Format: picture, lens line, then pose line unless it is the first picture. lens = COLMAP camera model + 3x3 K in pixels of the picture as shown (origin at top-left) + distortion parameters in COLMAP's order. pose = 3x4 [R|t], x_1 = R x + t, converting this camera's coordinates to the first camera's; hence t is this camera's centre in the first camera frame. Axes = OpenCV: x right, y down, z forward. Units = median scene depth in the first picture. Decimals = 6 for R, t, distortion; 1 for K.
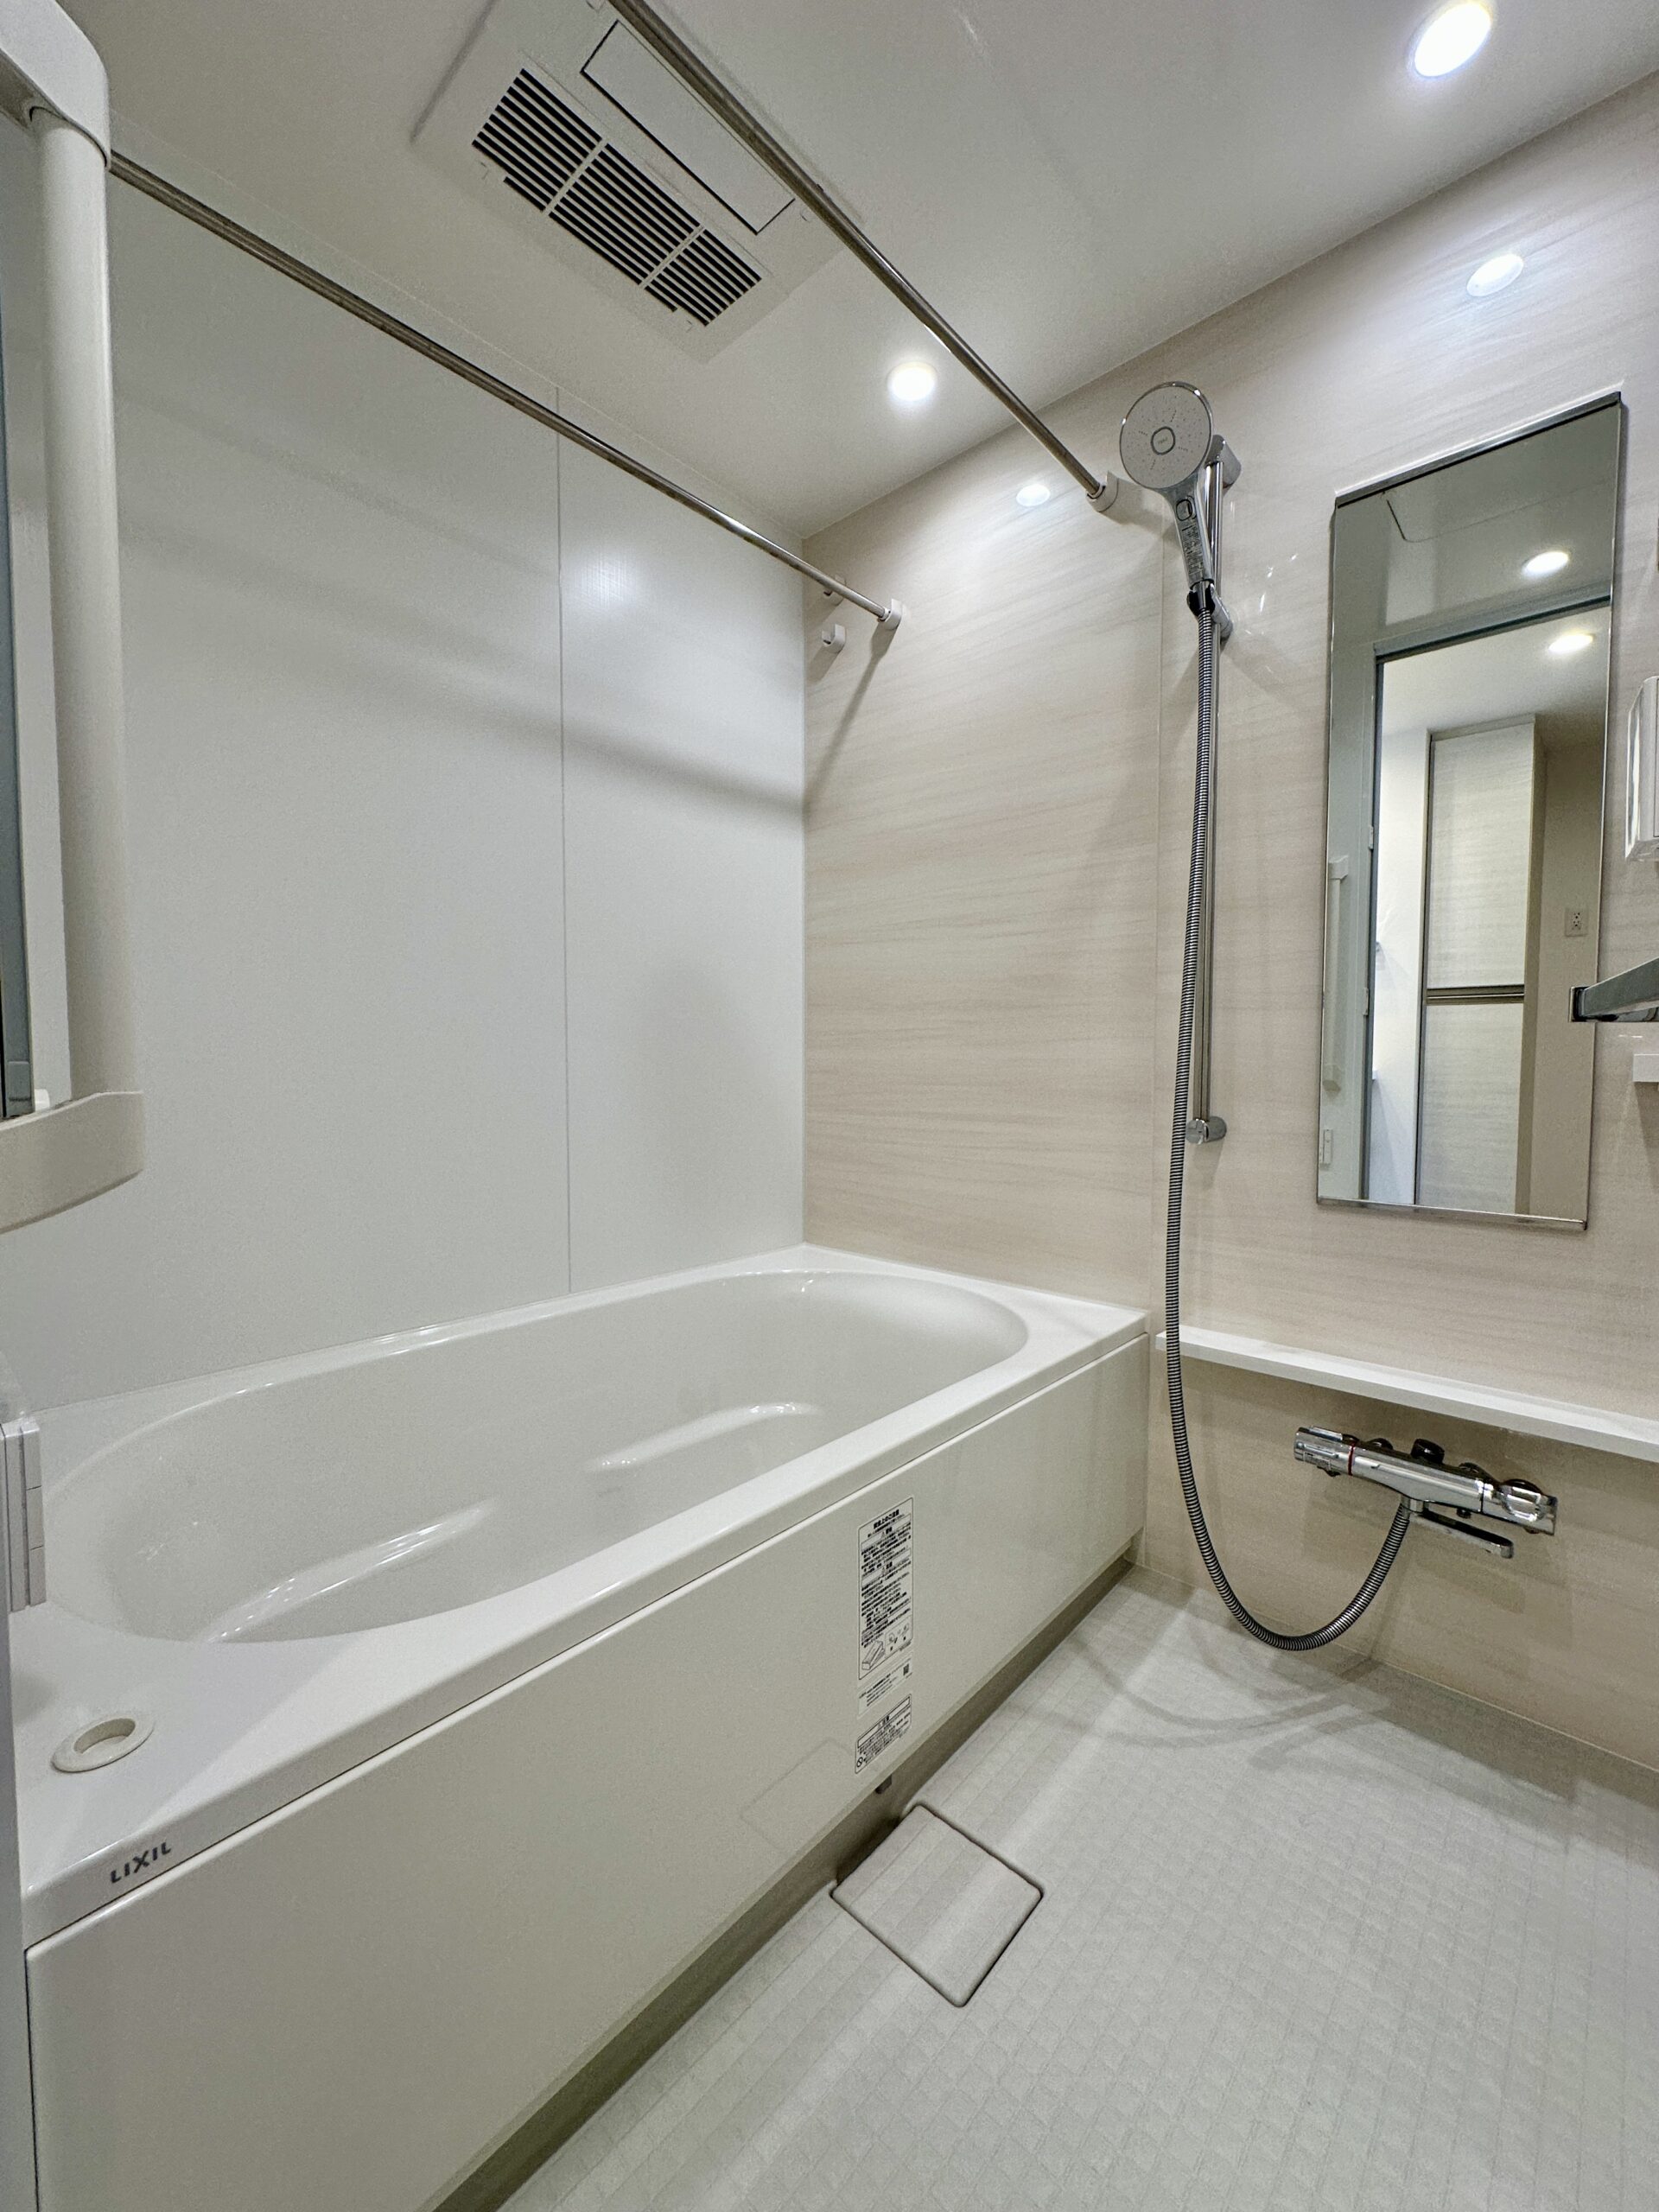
lens RADIAL K [[883.3, 0, 832.7], [0, 883.3, 1101.0], [0, 0, 1]] dist [0.002941, 0.000254]
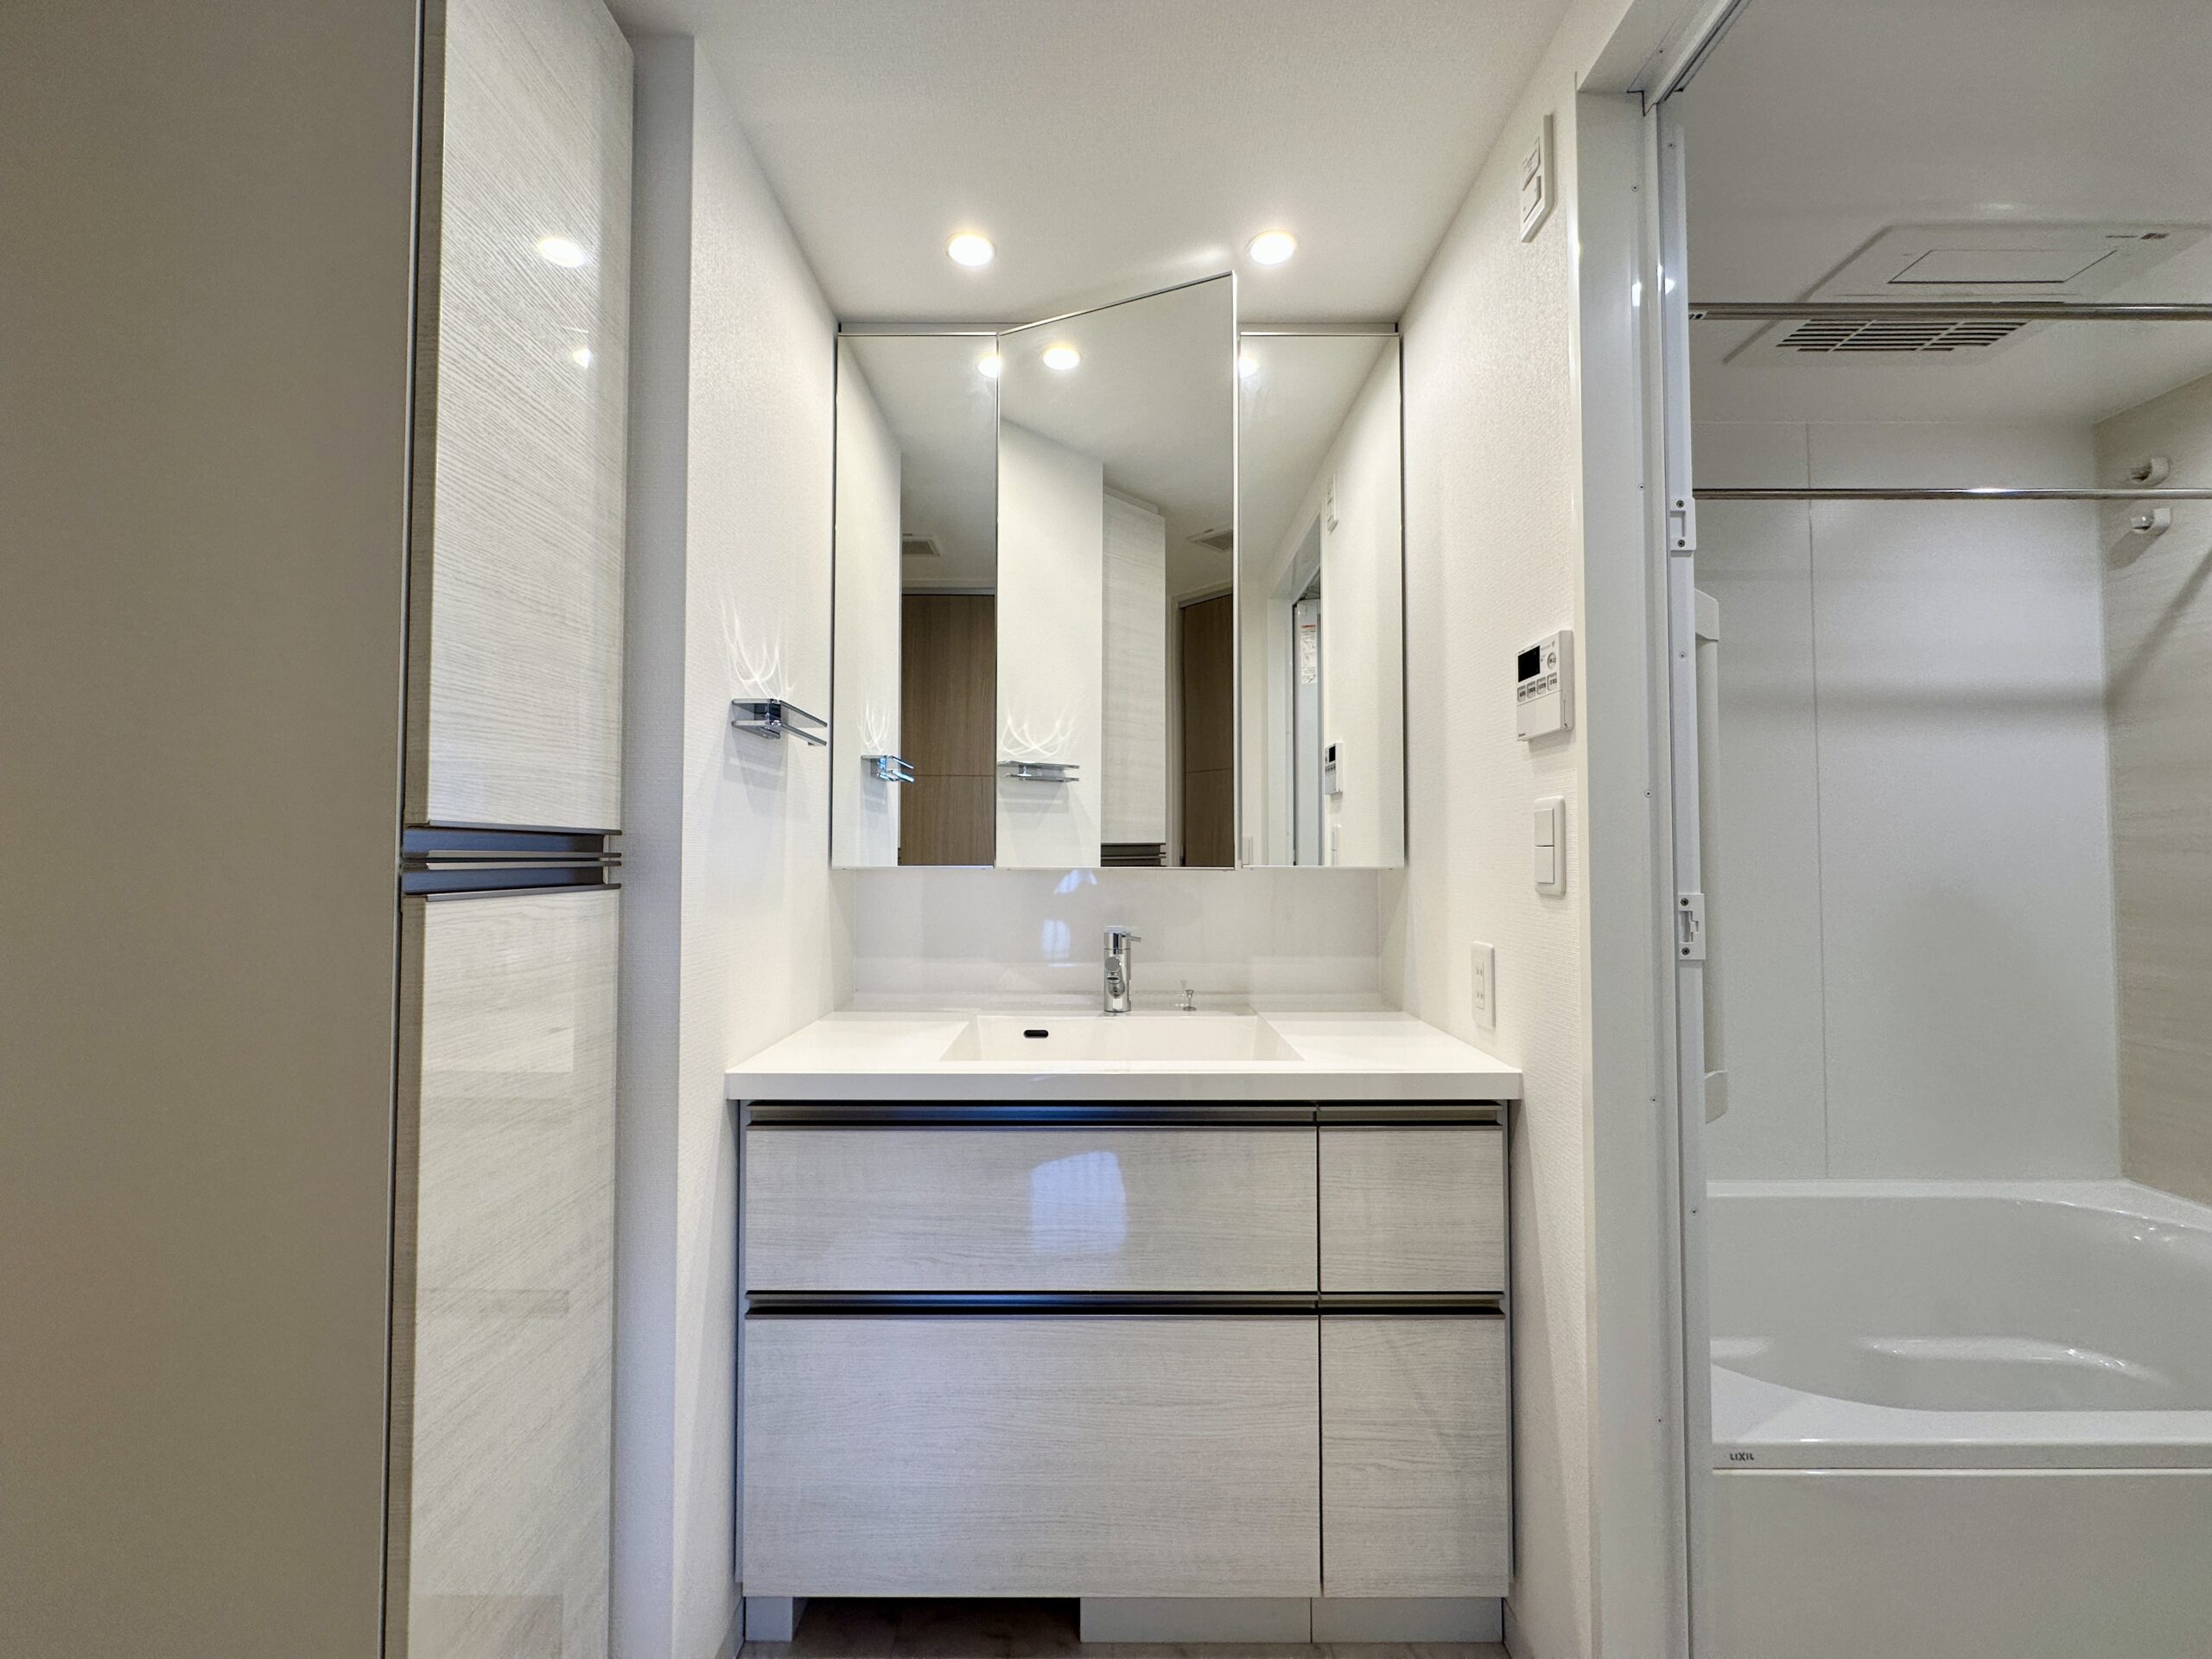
lens RADIAL K [[883.3, 0, 1097.3], [0, 883.3, 838.2], [0, 0, 1]] dist [0.002941, 0.000254]
pose [[0.678079, -0.026309, -0.734518, -0.072317], [-0.032438, 0.997314, -0.065667, -0.095137], [0.734273, 0.068354, 0.675404, -0.409589]]
